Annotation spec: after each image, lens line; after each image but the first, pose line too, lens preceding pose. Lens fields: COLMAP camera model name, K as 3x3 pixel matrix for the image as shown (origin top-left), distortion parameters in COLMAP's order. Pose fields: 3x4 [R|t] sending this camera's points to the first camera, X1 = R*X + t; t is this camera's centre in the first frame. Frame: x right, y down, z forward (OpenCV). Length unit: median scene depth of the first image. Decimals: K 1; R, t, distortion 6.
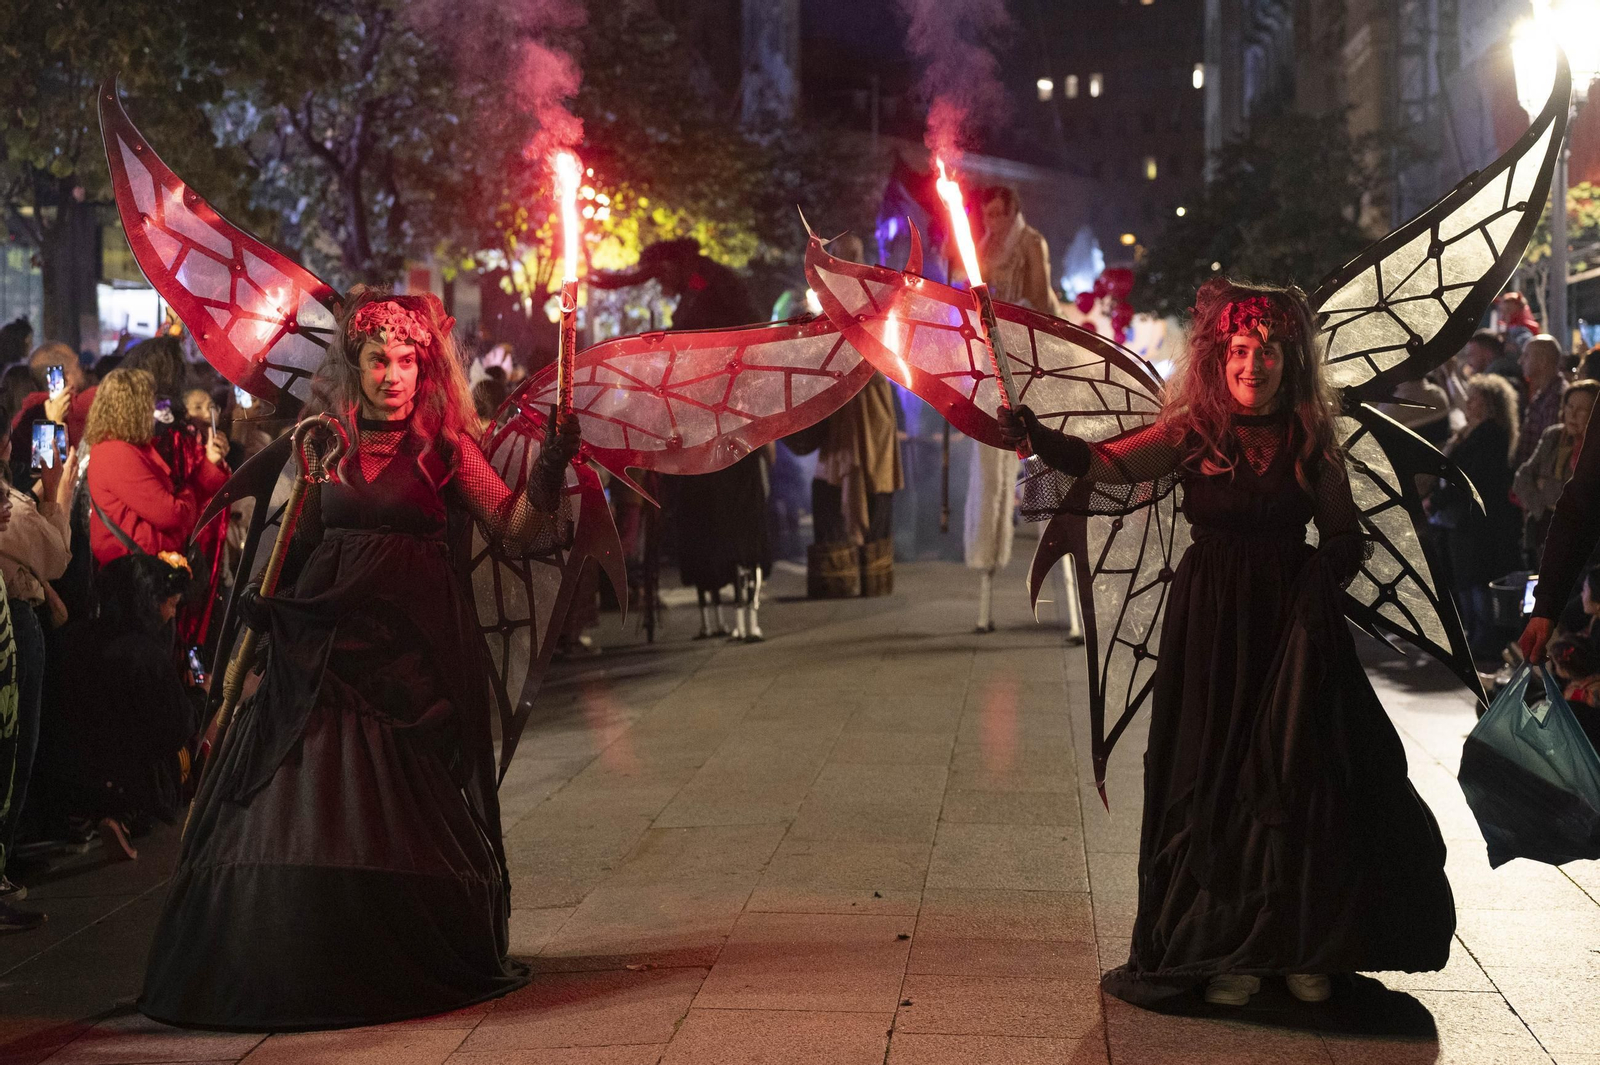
lens RADIAL K [[2790.3, 0, 774.2], [0, 2790.3, 532.8], [0, 0, 1]] dist [-0.061402, 0.174962]
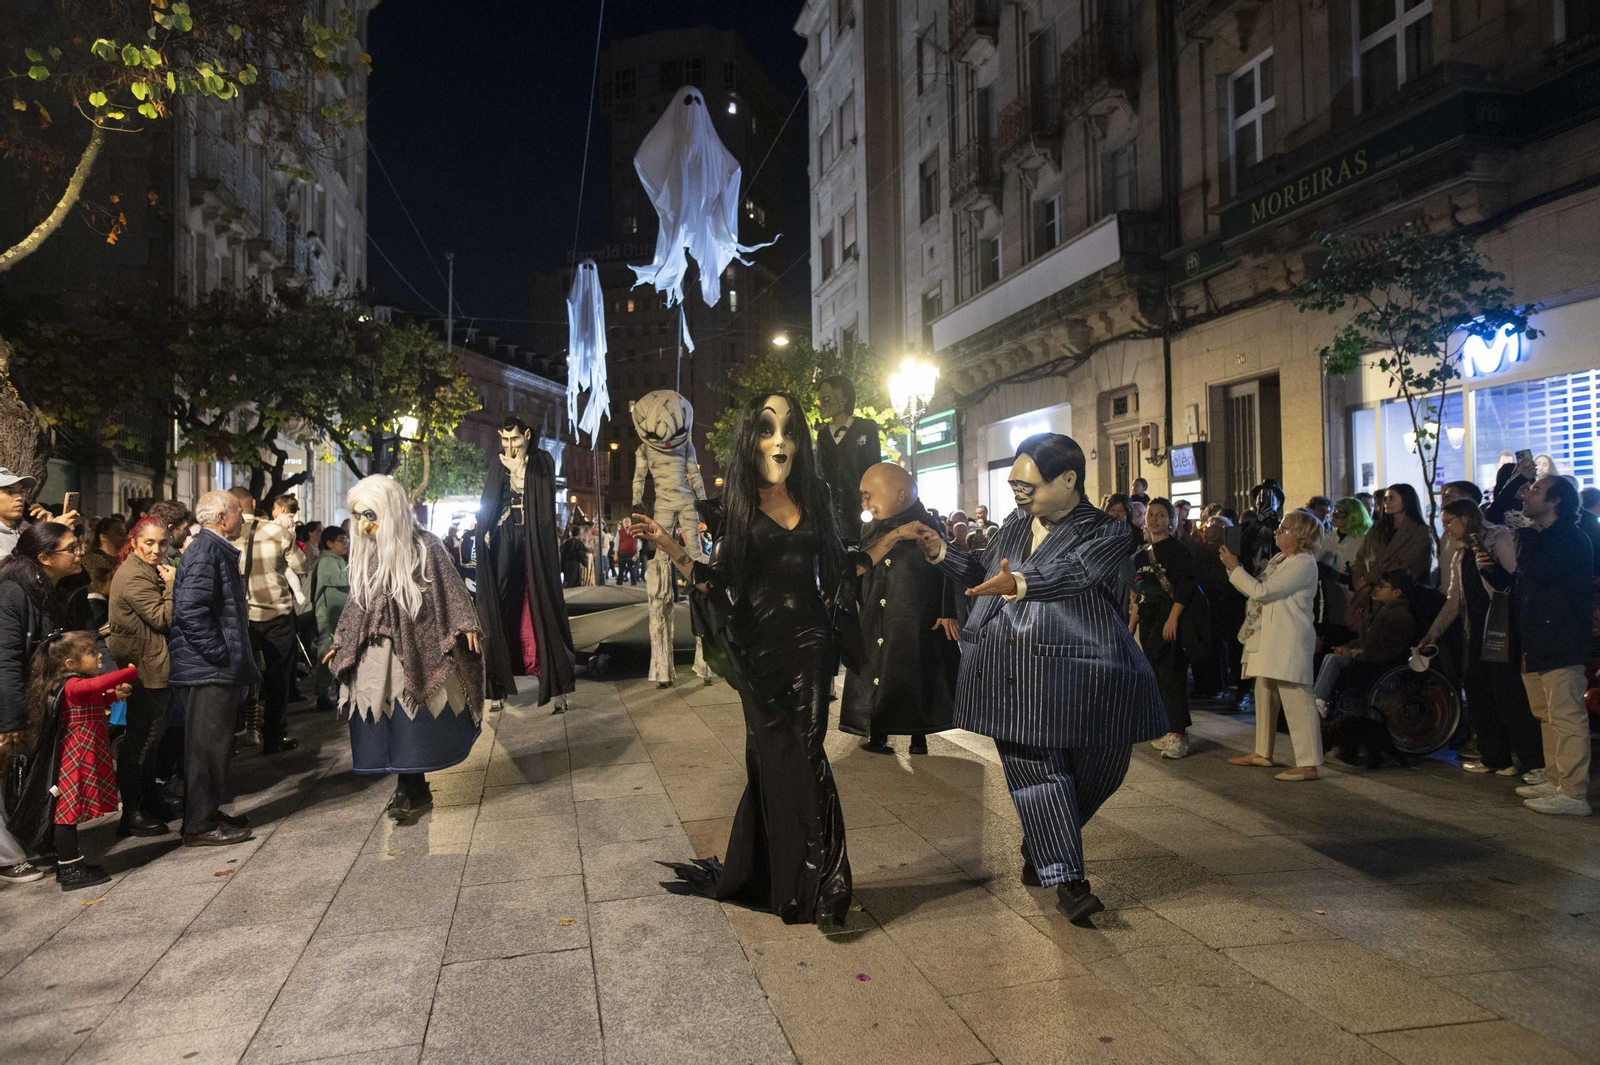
lens RADIAL K [[1109.1, 0, 800.0], [0, 1109.1, 532.5], [0, 0, 1]] dist [-0.042952, 0.050988]
pose [[0.949228, 0.001272, 0.314587, 0.126872], [0.016385, 0.998435, -0.053479, -0.112369], [-0.314162, 0.055919, 0.947721, 2.290057]]
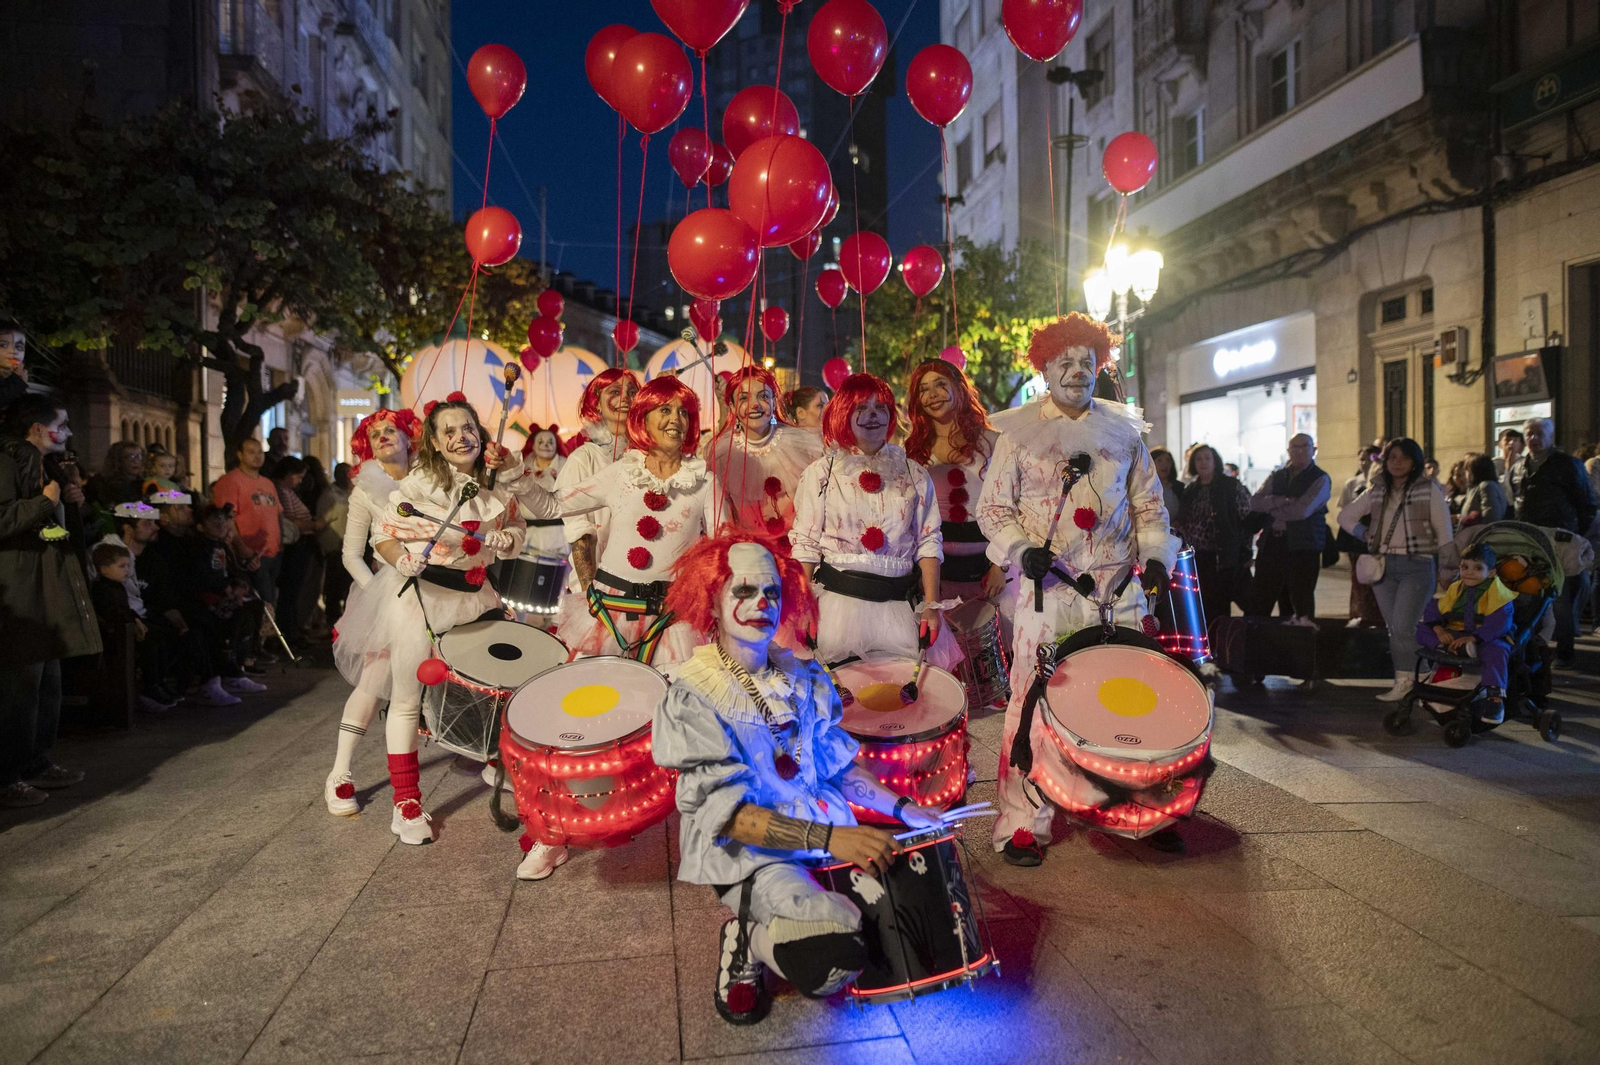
lens RADIAL K [[1109.1, 0, 800.0], [0, 1109.1, 532.5], [0, 0, 1]] dist [-0.042952, 0.050988]
pose [[0.973229, -0.005883, 0.229762, 0.143108], [0.010265, 0.999787, -0.017882, -0.114173], [-0.229608, 0.019762, 0.973082, 2.434219]]
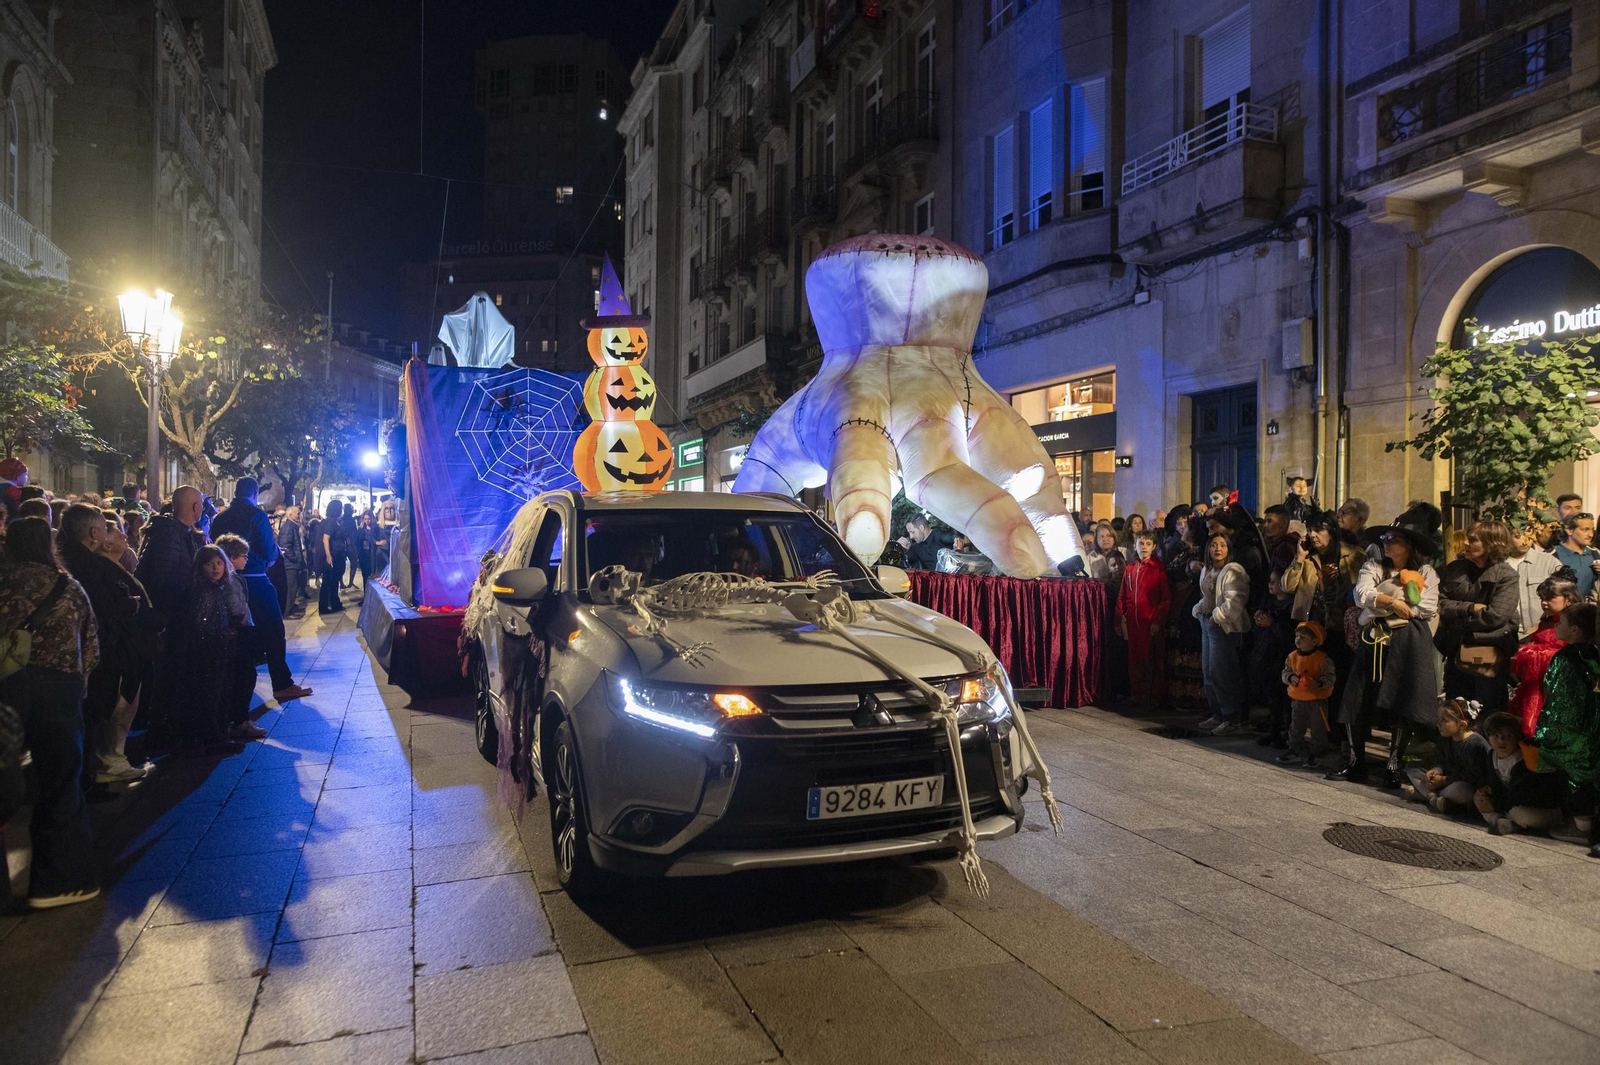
lens RADIAL K [[1109.1, 0, 800.0], [0, 1109.1, 532.5], [0, 0, 1]] dist [-0.042952, 0.050988]
pose [[0.907802, 0.020338, 0.418906, 0.093575], [-0.003583, 0.999163, -0.040746, -0.096679], [-0.419384, 0.035488, 0.907115, 1.889121]]
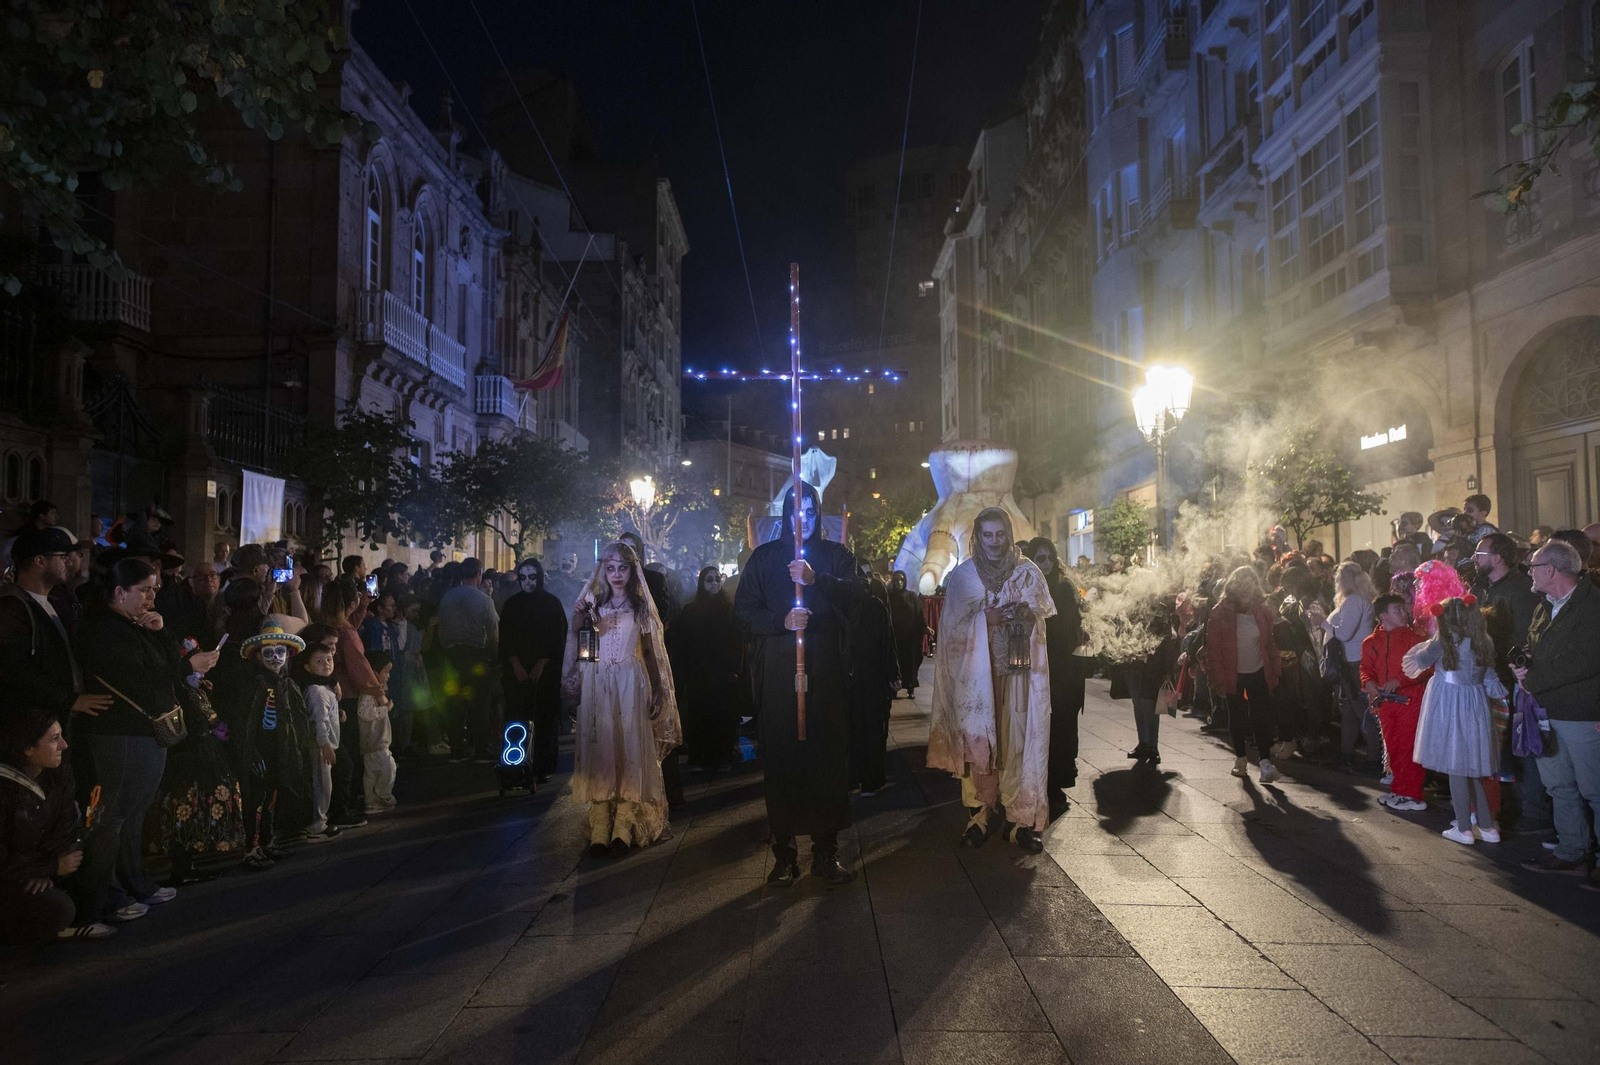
lens RADIAL K [[1109.1, 0, 800.0], [0, 1109.1, 532.5], [0, 0, 1]] dist [-0.042952, 0.050988]
pose [[0.996418, 0.003181, 0.084503, 0.093955], [0.005022, 0.995302, -0.096688, -0.071126], [-0.084414, 0.096766, 0.991721, 1.440761]]
